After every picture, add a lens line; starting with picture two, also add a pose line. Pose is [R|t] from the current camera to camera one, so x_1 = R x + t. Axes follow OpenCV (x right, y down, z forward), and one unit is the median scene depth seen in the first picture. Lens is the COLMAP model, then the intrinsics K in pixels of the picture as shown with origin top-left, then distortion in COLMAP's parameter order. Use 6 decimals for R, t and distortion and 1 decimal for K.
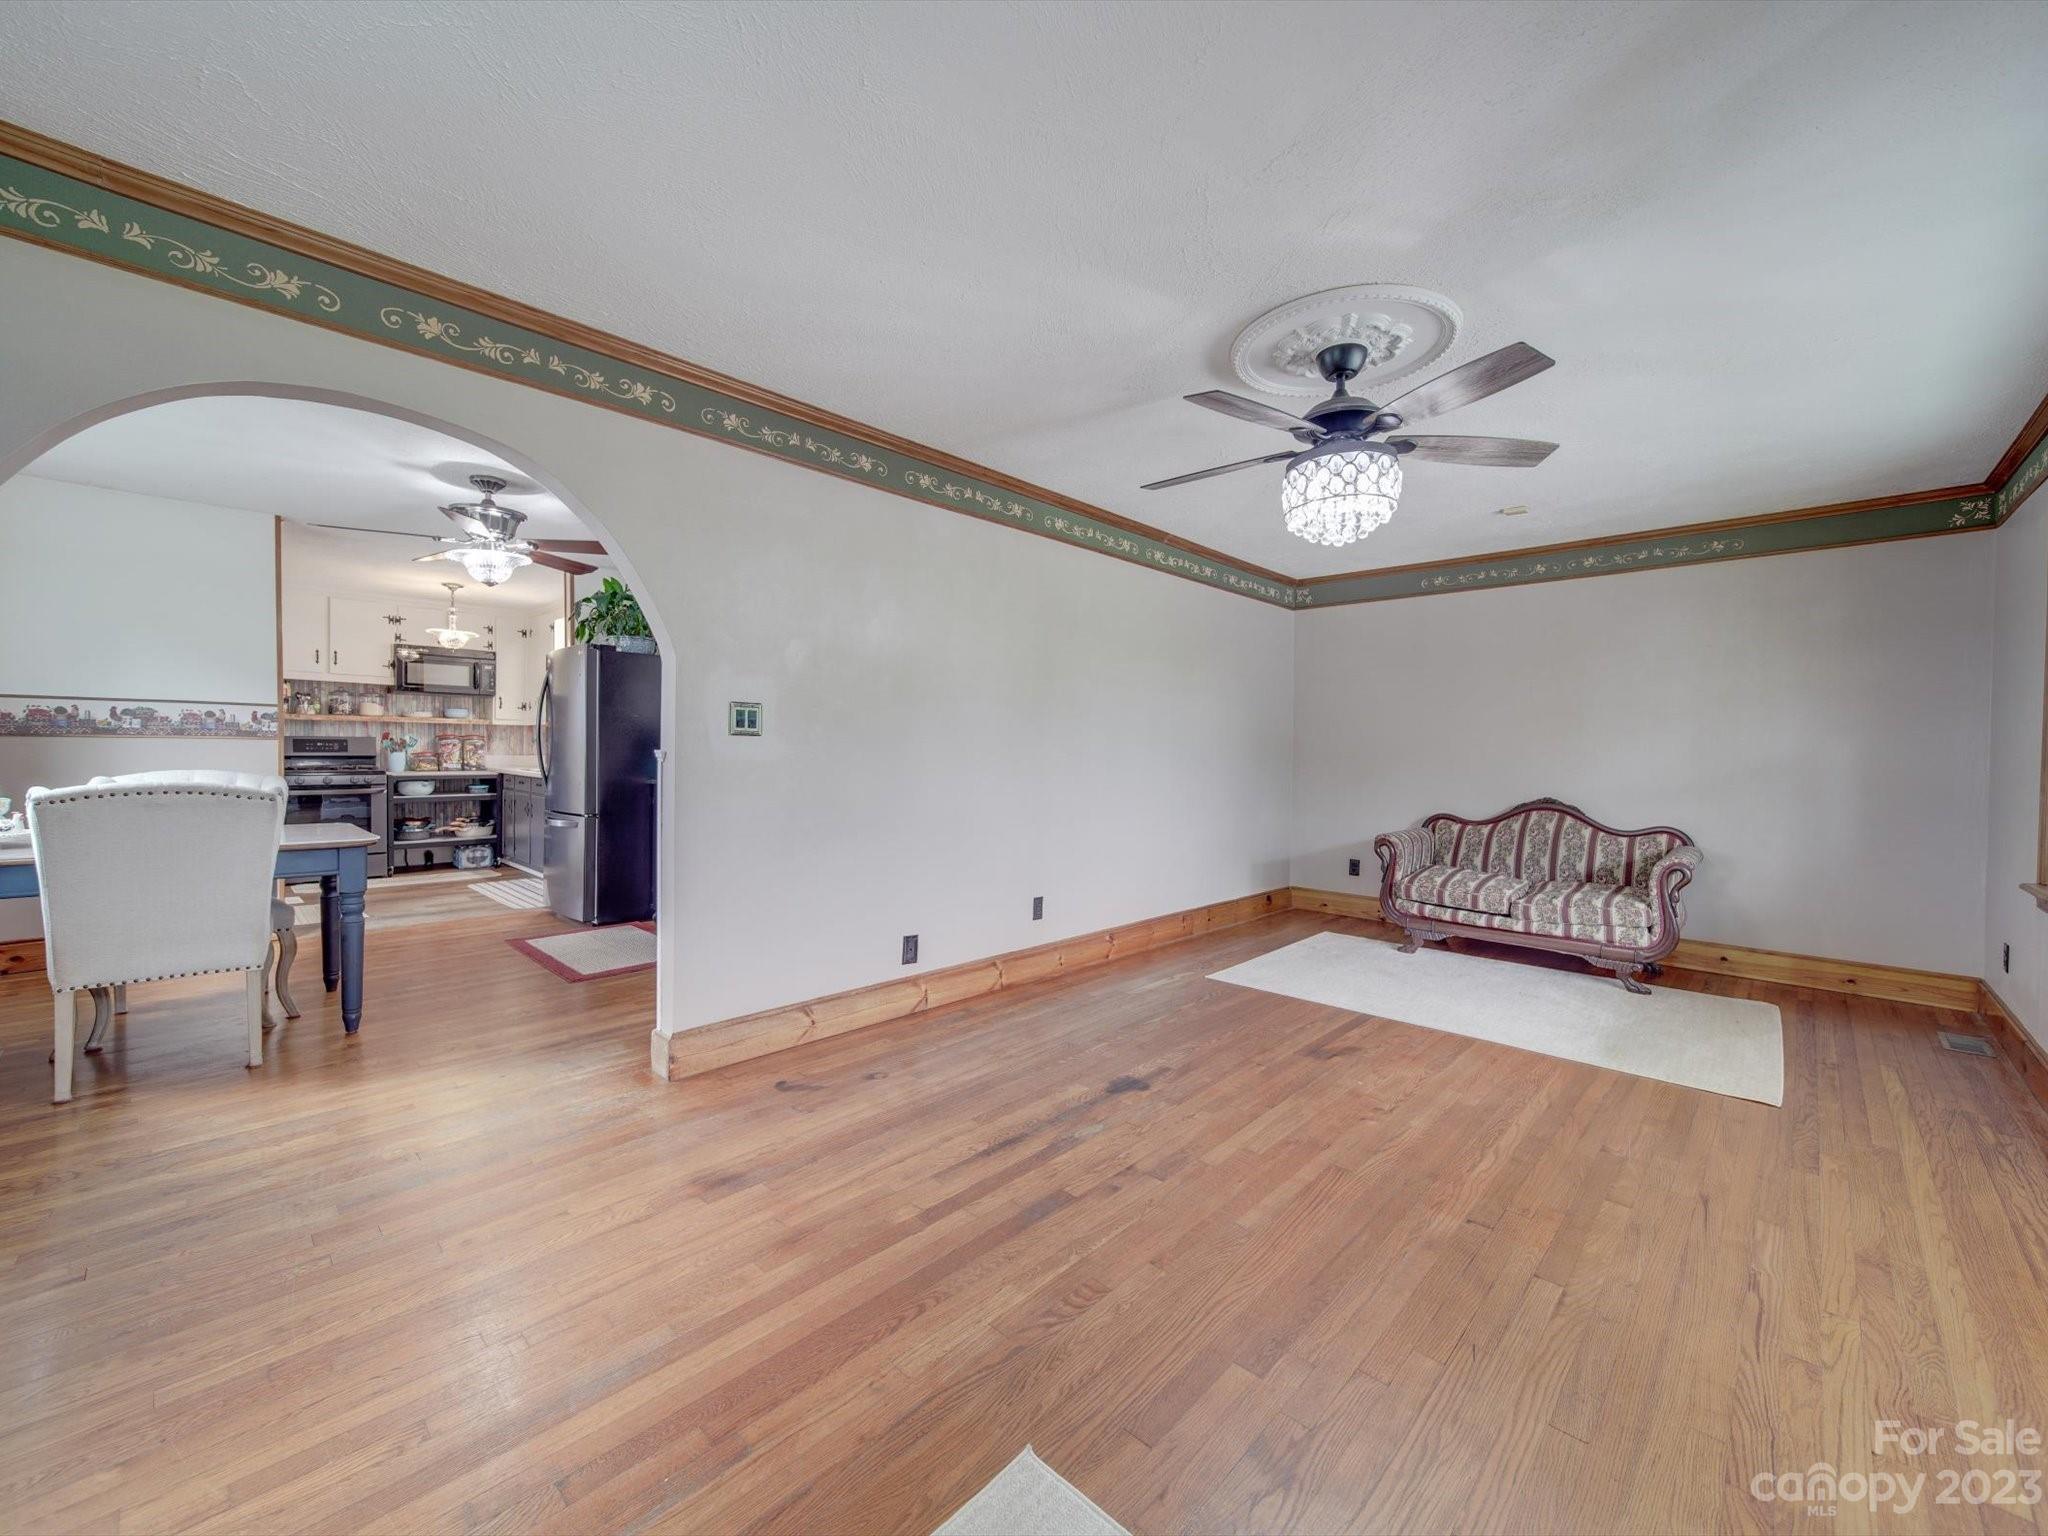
lens RADIAL K [[816.7, 0, 1017.4], [0, 816.7, 762.7], [0, 0, 1]] dist [-0.008250, 0.001255]
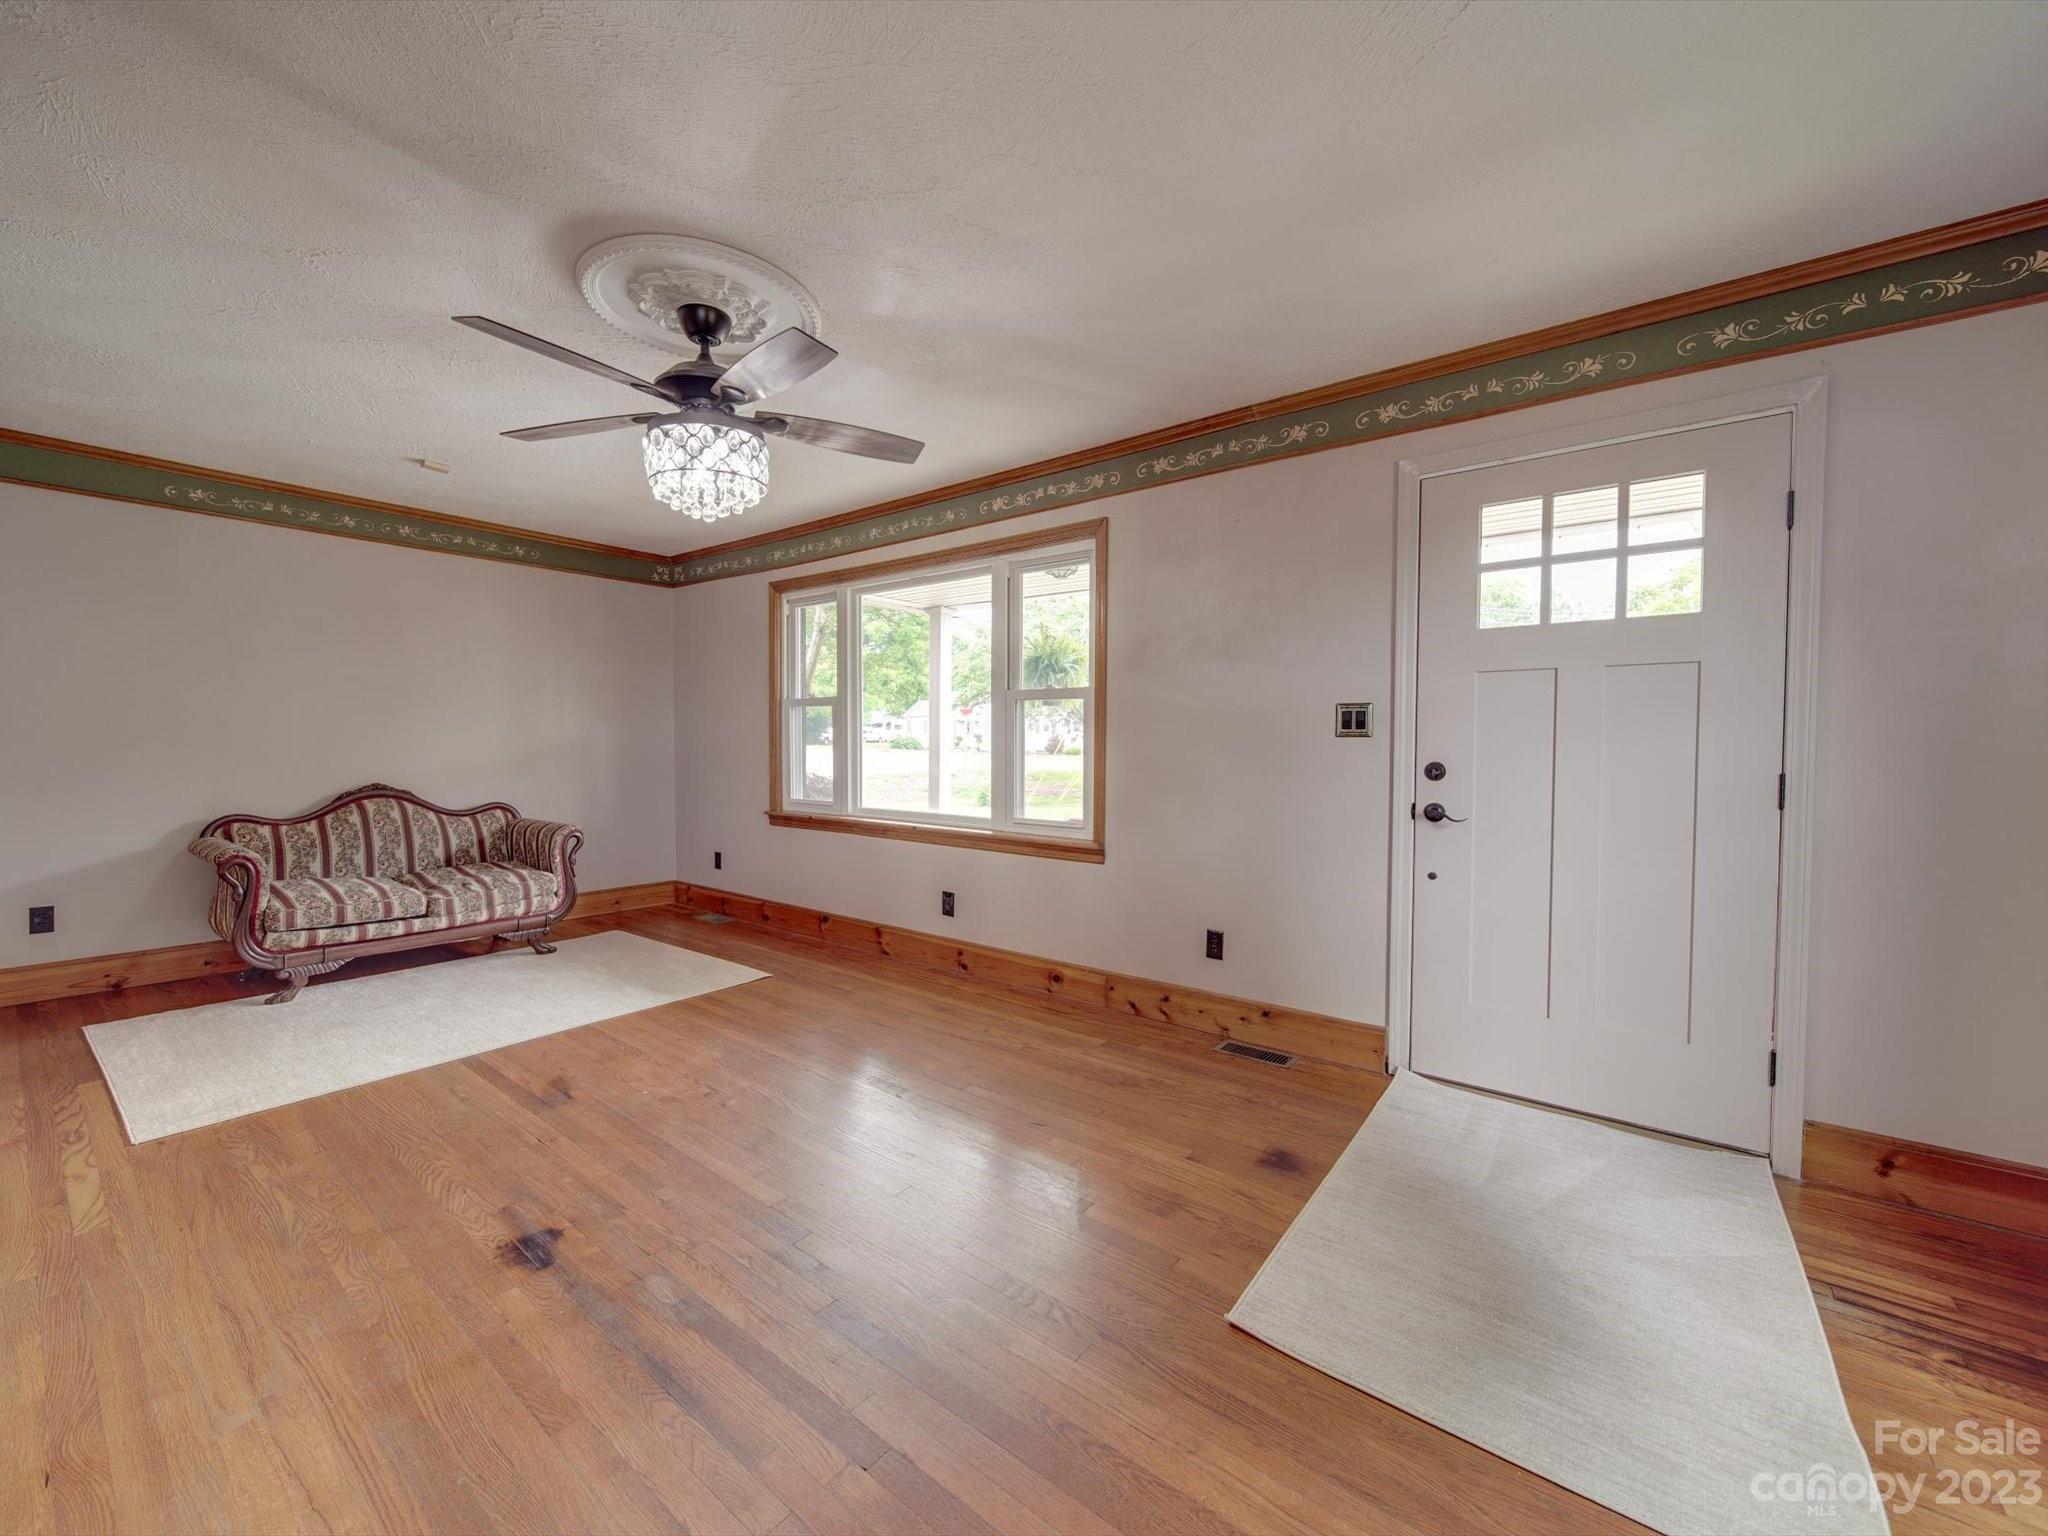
lens RADIAL K [[816.7, 0, 1011.8], [0, 816.7, 766.8], [0, 0, 1]] dist [-0.008250, 0.001255]
pose [[-0.103313, -0.045769, 0.993595, -0.381330], [0.007534, 0.998876, 0.046795, -0.015135], [-0.994620, 0.012320, -0.102852, 0.478435]]
